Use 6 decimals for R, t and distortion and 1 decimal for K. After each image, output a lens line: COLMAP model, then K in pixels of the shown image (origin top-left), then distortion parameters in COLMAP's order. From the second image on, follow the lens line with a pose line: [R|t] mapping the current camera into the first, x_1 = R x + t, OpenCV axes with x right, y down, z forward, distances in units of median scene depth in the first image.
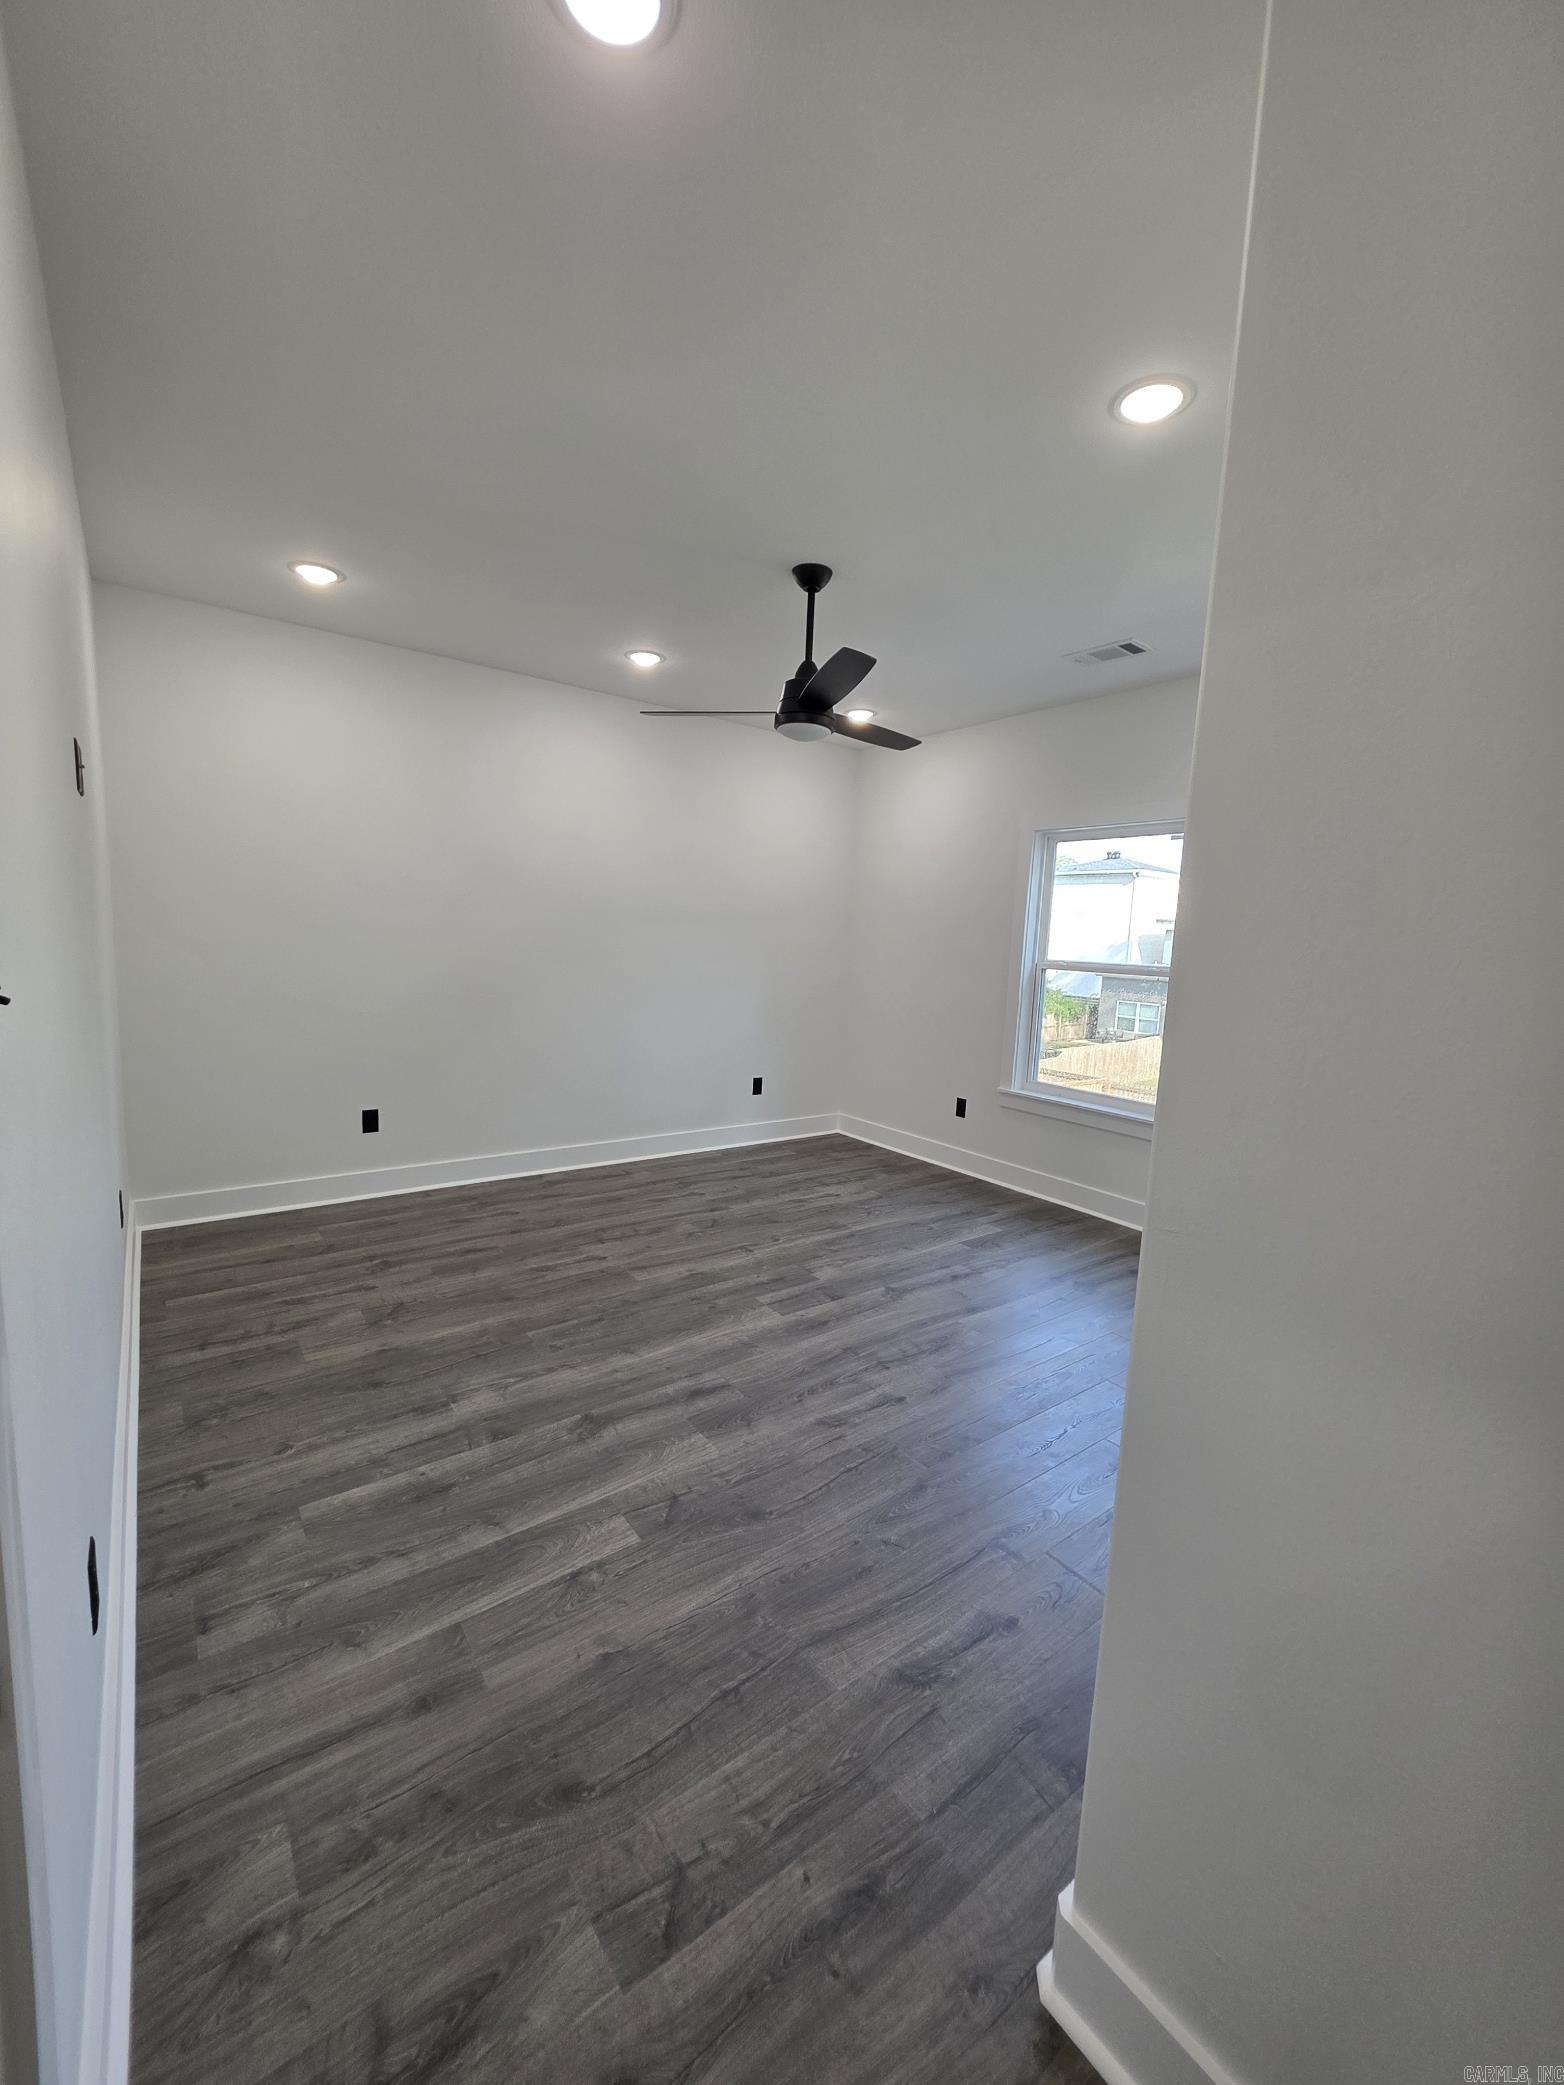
lens RADIAL K [[847.9, 0, 787.1], [0, 847.9, 1040.5], [0, 0, 1]] dist [-0.000282, -0.000326]
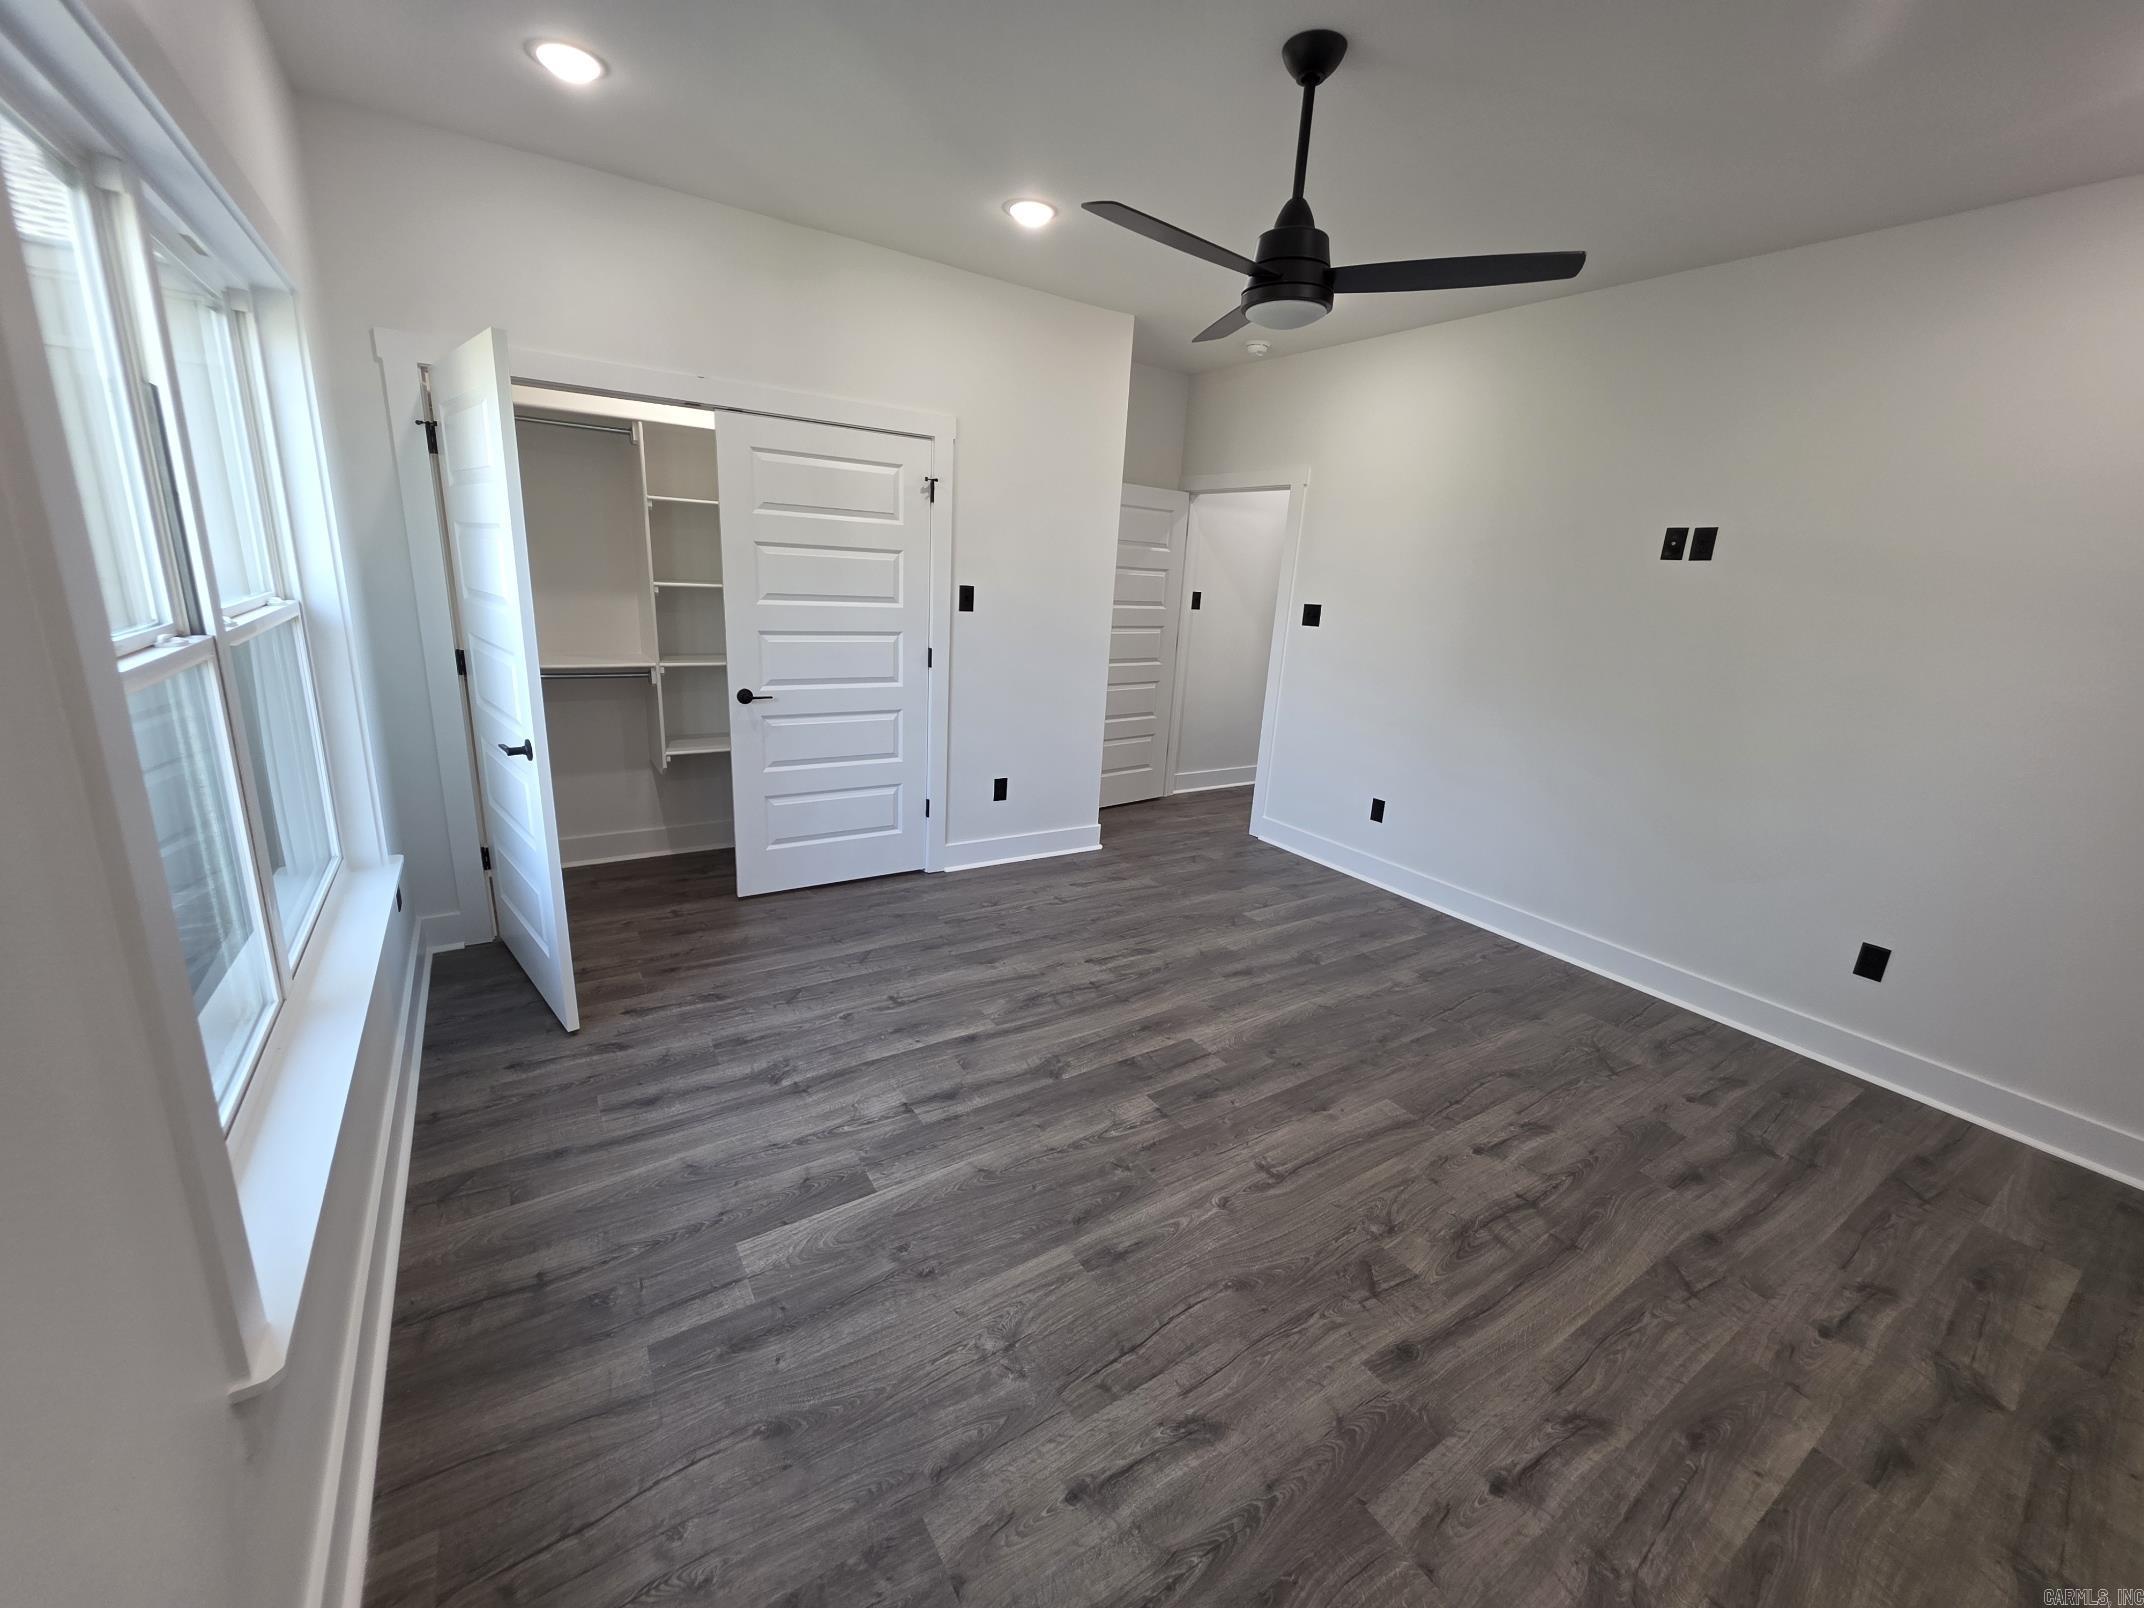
lens RADIAL K [[871.9, 0, 1059.9], [0, 871.9, 796.2], [0, 0, 1]] dist [-0.000282, -0.000326]
pose [[-0.991812, -0.118183, 0.048401, 0.116782], [-0.091443, 0.921743, 0.376866, -0.249016], [-0.089152, 0.369354, -0.925002, 1.753837]]
